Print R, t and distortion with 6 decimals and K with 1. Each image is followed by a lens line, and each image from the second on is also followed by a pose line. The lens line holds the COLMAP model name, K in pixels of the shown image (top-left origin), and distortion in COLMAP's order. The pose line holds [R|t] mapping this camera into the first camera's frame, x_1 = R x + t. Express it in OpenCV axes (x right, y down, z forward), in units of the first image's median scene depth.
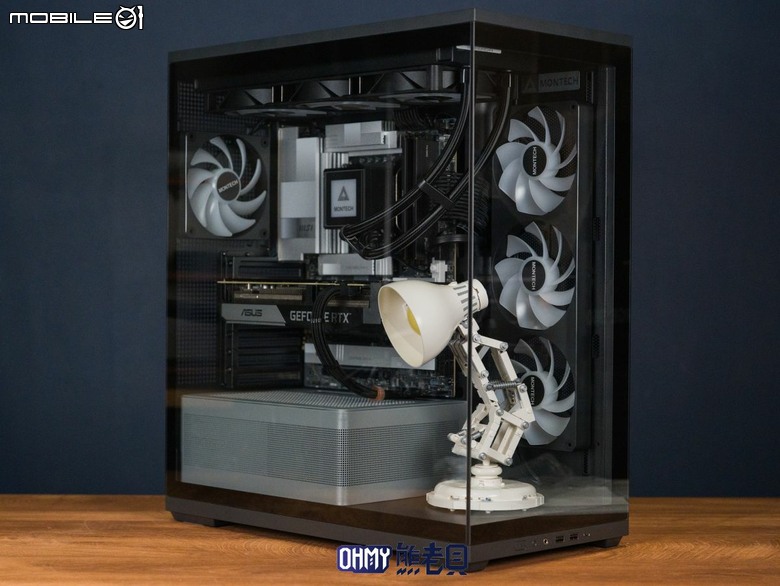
lens RADIAL K [[1652.9, 0, 443.8], [0, 1652.9, 296.8], [0, 0, 1]] dist [-0.052212, -0.120563]
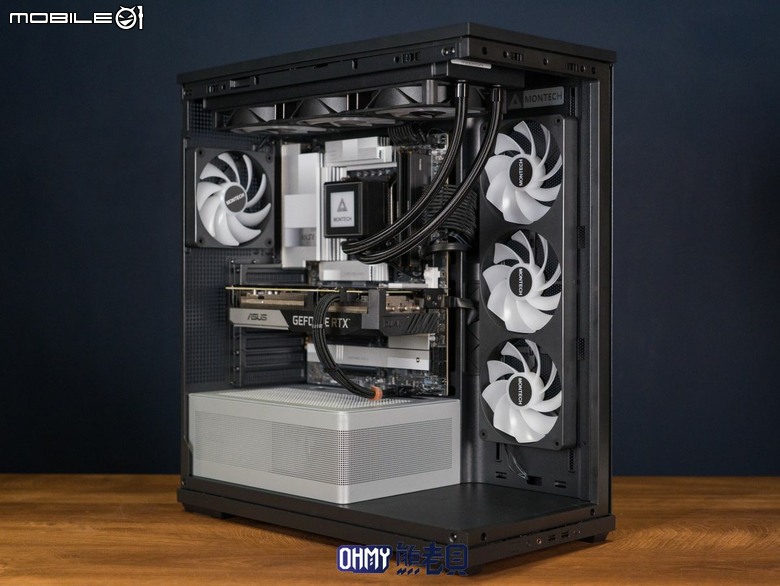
lens RADIAL K [[1268.2, 0, 391.7], [0, 1268.2, 285.0], [0, 0, 1]] dist [-0.005476, 0.051708]
pose [[0.999746, -0.005591, -0.021852, -0.011014], [0.005613, 0.999984, 0.000943, -0.011344], [0.021846, -0.001065, 0.999761, 0.179642]]
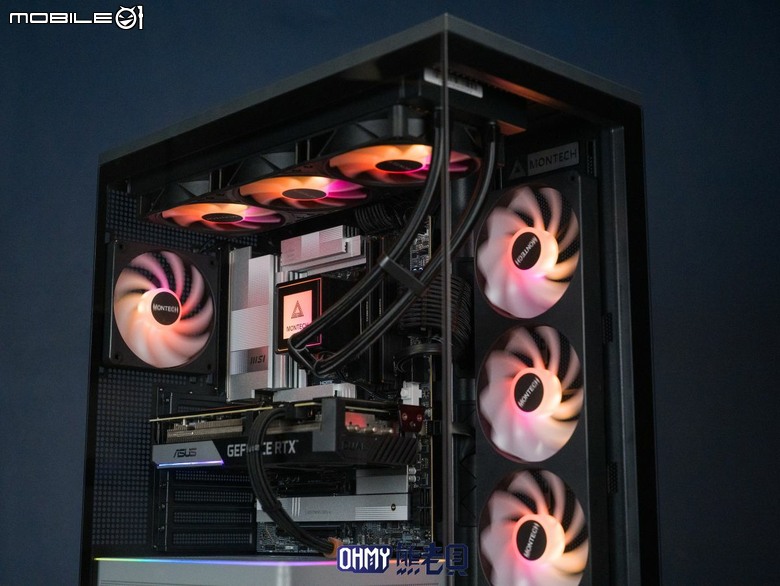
lens RADIAL K [[1252.9, 0, 390.0], [0, 1252.9, 293.0], [0, 0, 1]] dist [-0.015234, -0.006925]
pose [[0.999145, -0.015216, -0.038446, 0.010845], [0.007195, 0.979620, -0.200729, 0.057380], [0.040717, 0.200280, 0.978892, 0.376919]]
